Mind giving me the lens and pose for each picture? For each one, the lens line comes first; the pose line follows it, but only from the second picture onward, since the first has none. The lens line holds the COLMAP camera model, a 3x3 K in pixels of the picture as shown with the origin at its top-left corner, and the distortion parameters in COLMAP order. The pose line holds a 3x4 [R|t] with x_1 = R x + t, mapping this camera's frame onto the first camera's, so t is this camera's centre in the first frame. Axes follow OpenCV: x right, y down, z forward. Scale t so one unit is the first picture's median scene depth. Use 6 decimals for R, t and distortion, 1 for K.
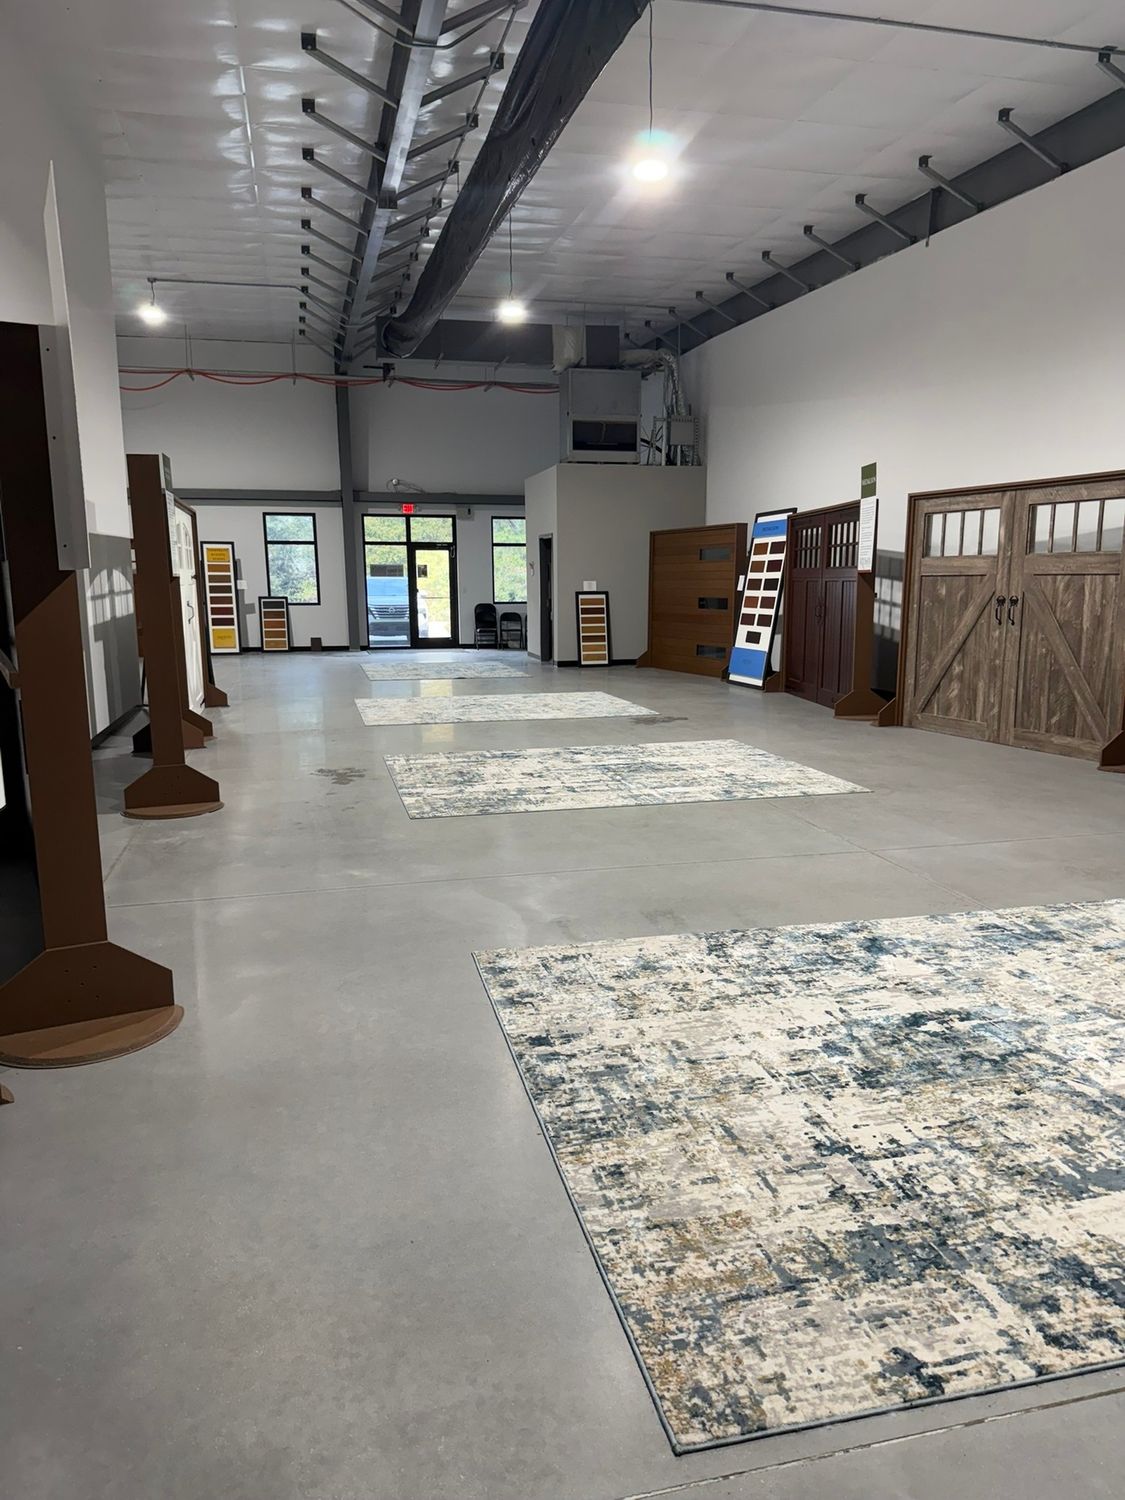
lens RADIAL K [[1062.3, 0, 557.0], [0, 1062.3, 760.3], [0, 0, 1]] dist [0.025955, -0.033490]
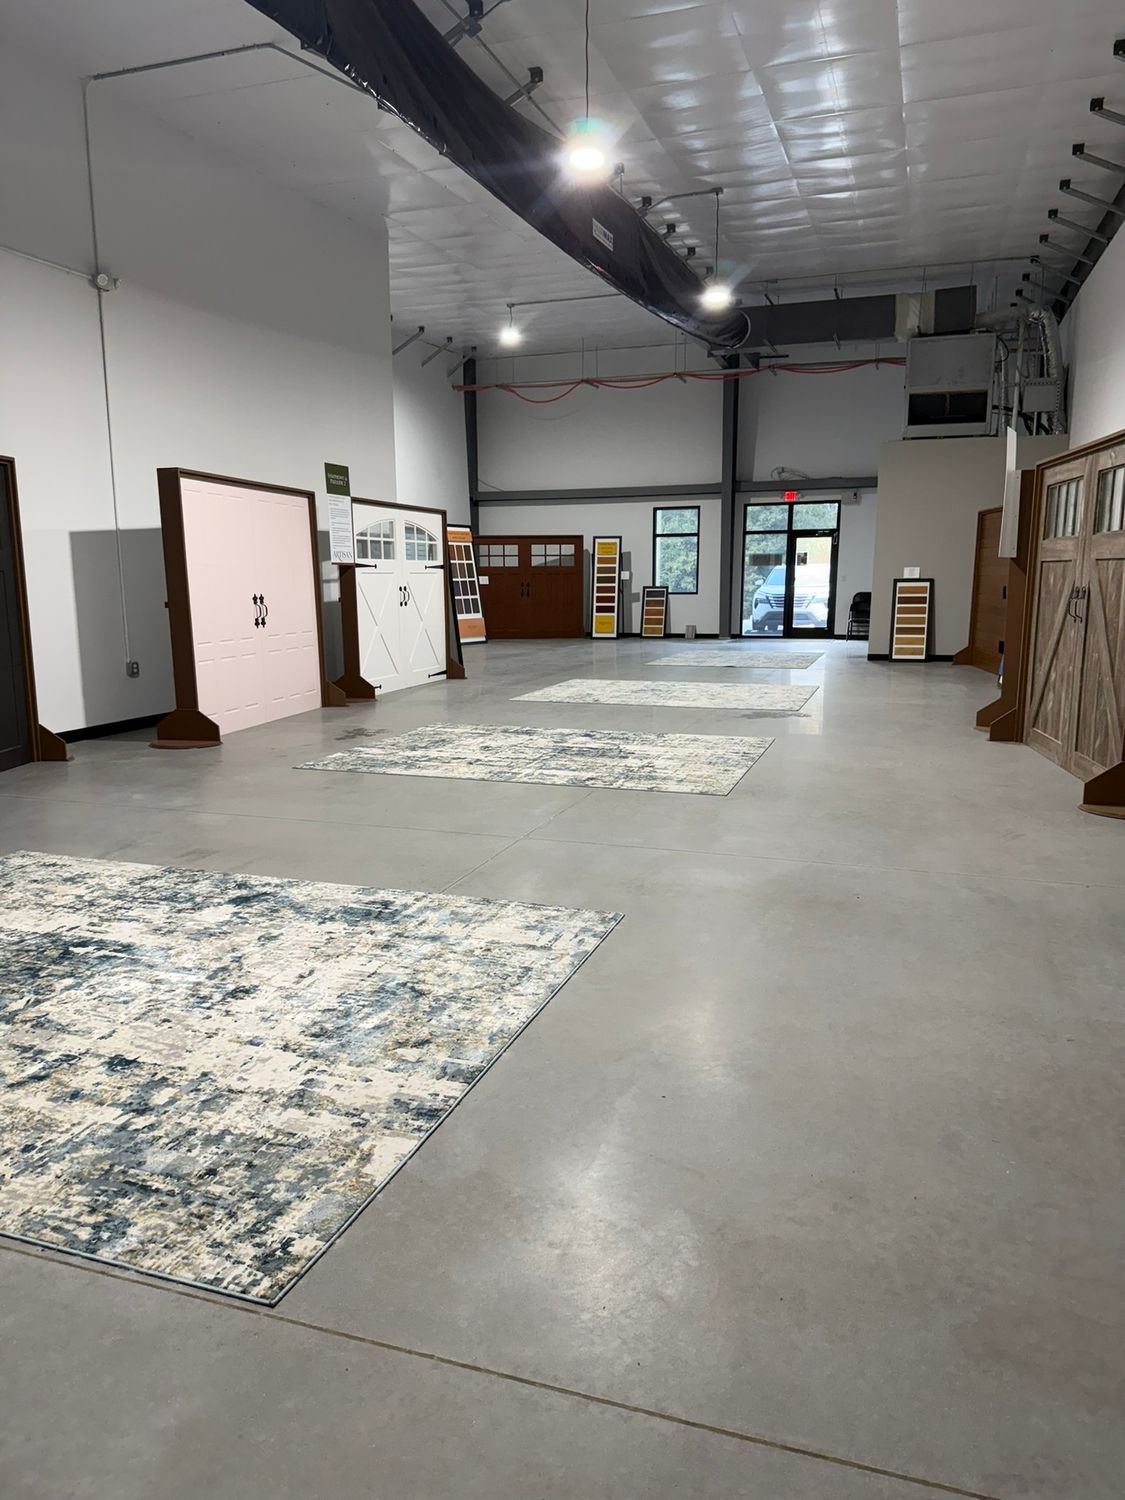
lens RADIAL K [[1062.3, 0, 519.5], [0, 1062.3, 733.4], [0, 0, 1]] dist [0.025955, -0.033490]
pose [[0.835291, 0.074772, -0.544700, 0.257617], [-0.084060, 0.996430, 0.007877, -0.005576], [0.543344, 0.039208, 0.838594, 0.054891]]
